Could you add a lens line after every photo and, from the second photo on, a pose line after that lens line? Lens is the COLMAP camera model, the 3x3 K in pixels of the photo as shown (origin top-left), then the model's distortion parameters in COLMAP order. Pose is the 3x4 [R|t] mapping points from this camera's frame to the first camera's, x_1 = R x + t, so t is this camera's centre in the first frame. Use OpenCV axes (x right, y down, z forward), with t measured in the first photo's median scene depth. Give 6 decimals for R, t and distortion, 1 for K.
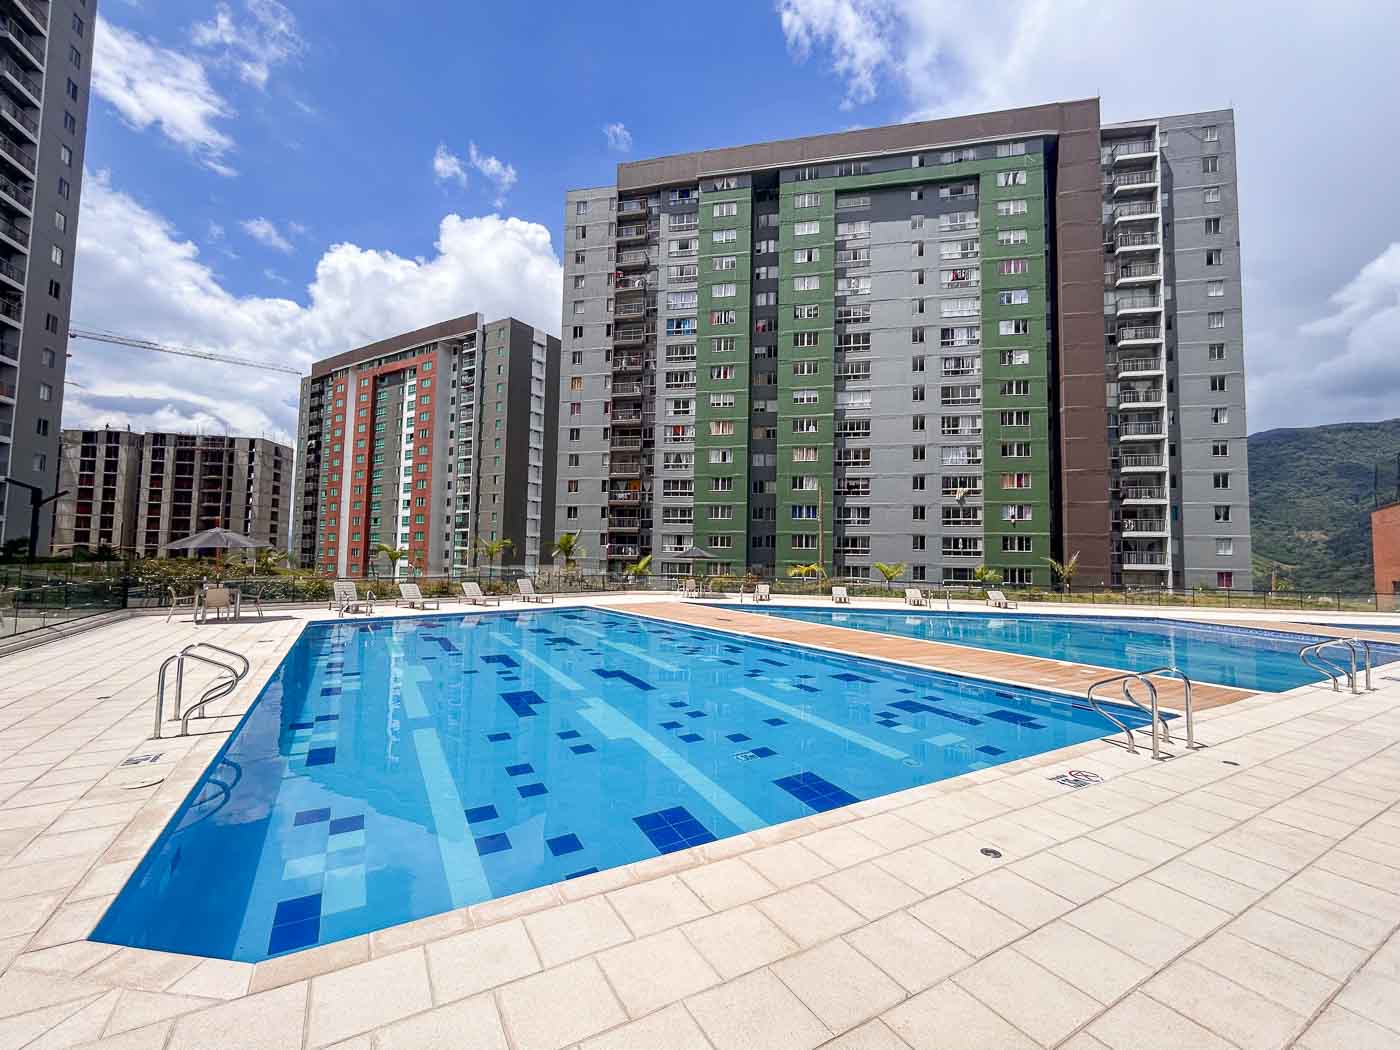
lens RADIAL K [[573.3, 0, 697.4], [0, 573.3, 525.6], [0, 0, 1]] dist [-0.000883, -0.000546]
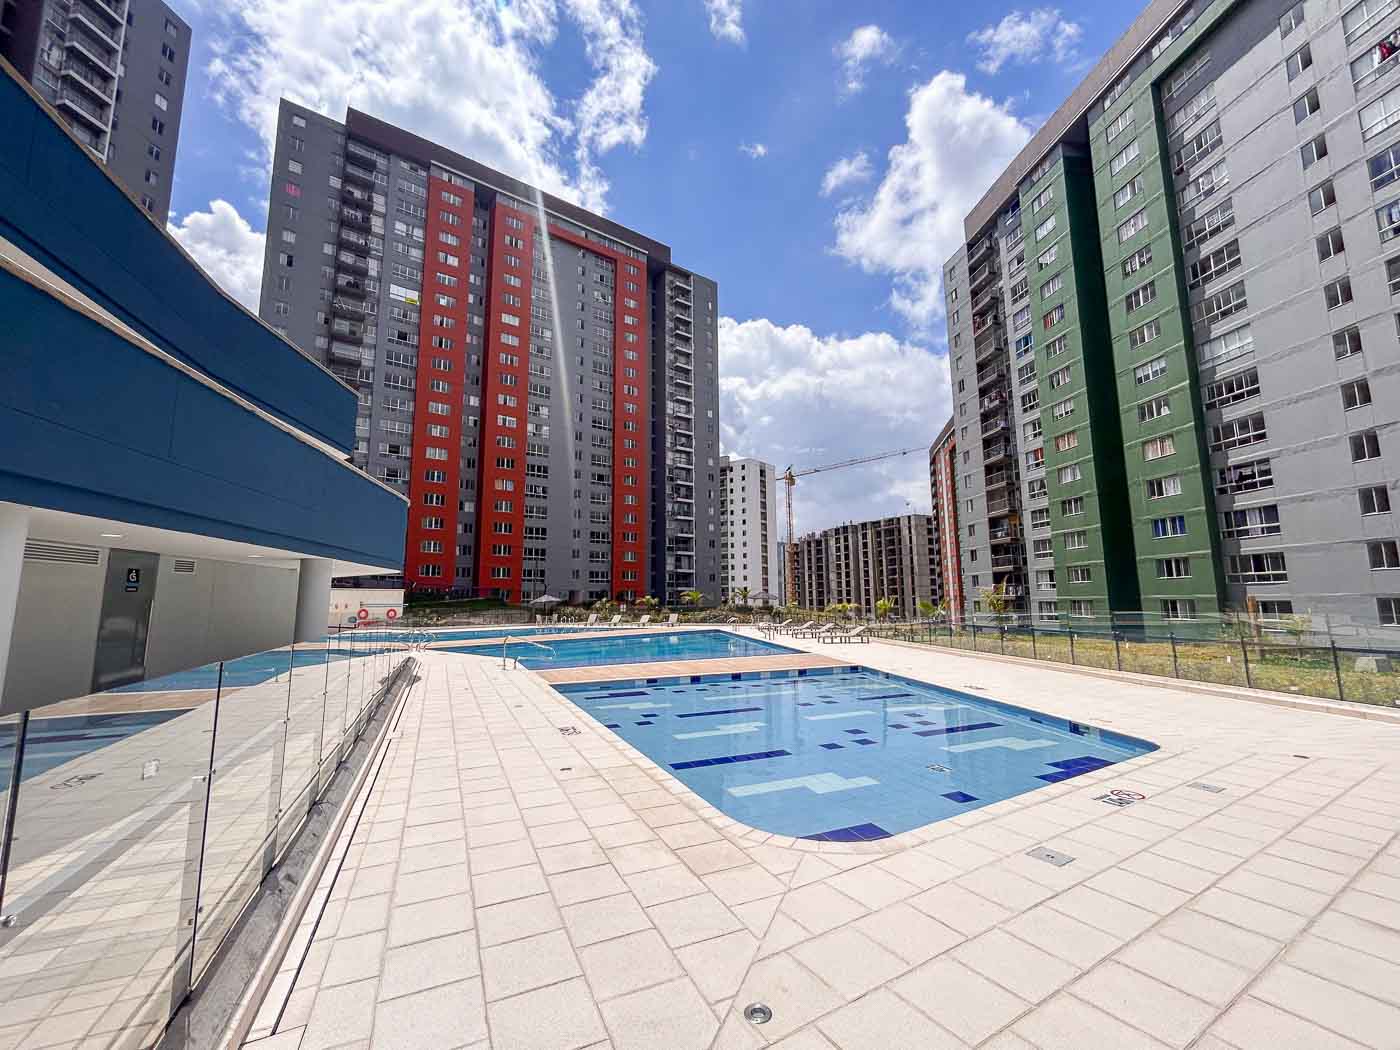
lens RADIAL K [[573.3, 0, 697.4], [0, 573.3, 525.6], [0, 0, 1]] dist [-0.000883, -0.000546]
pose [[0.323549, -0.145998, -0.934880, 0.662369], [0.067701, 0.989064, -0.131030, 0.028438], [0.943786, -0.020898, 0.329895, 0.204492]]
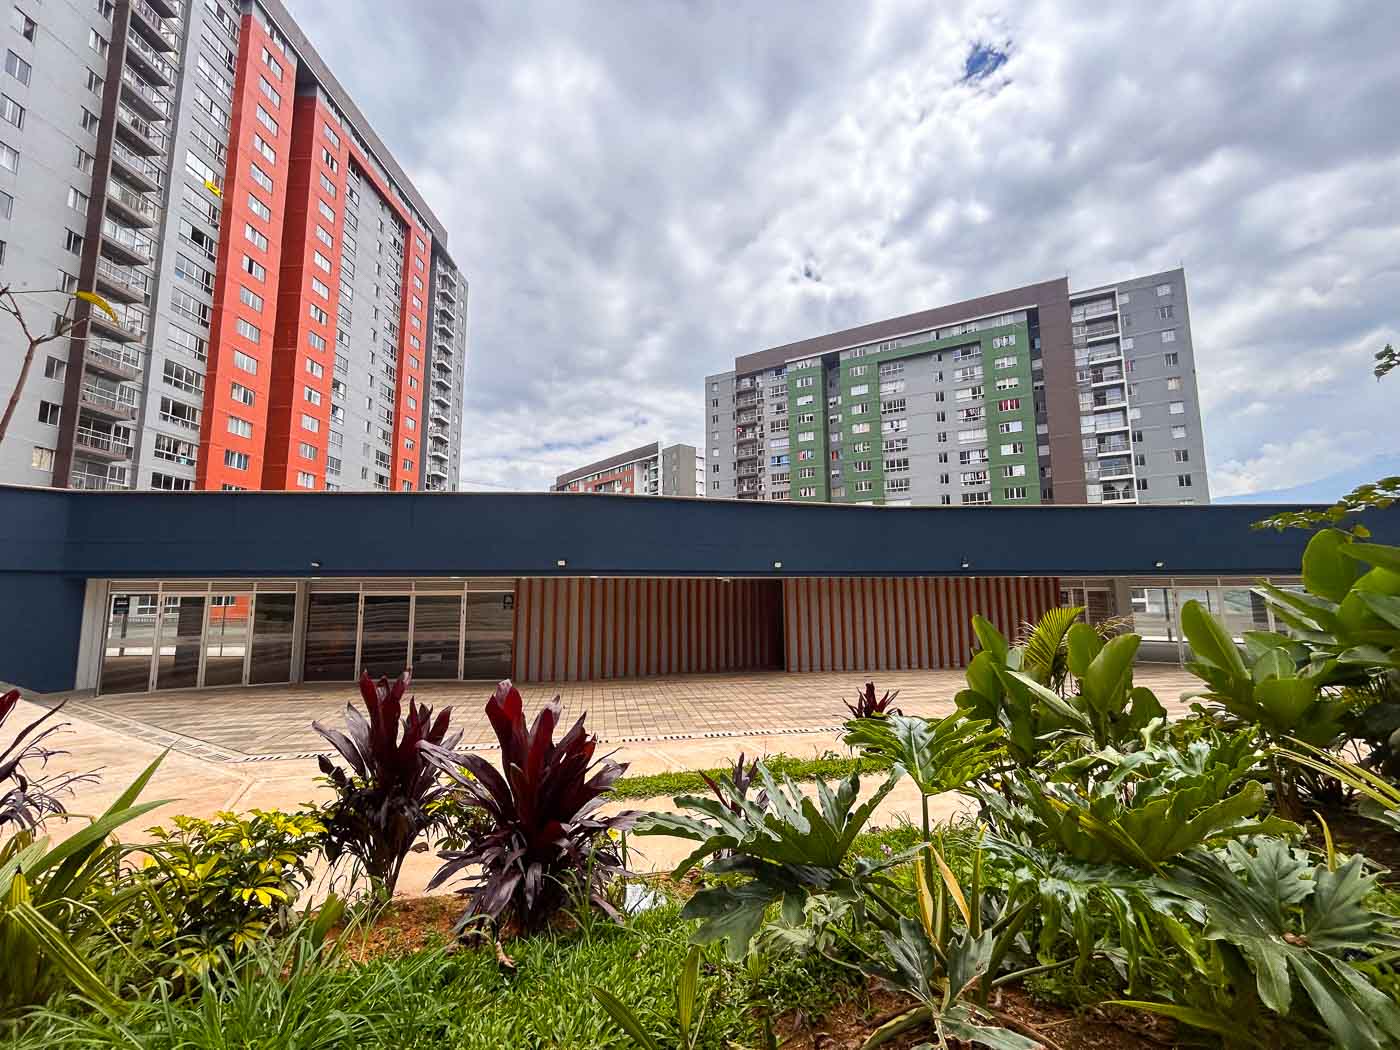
lens RADIAL K [[573.3, 0, 697.4], [0, 573.3, 525.6], [0, 0, 1]] dist [-0.000883, -0.000546]
pose [[0.943272, -0.060741, -0.326418, 0.261808], [0.039741, 0.996711, -0.070631, -0.090939], [0.329634, 0.053652, 0.942583, -0.493927]]
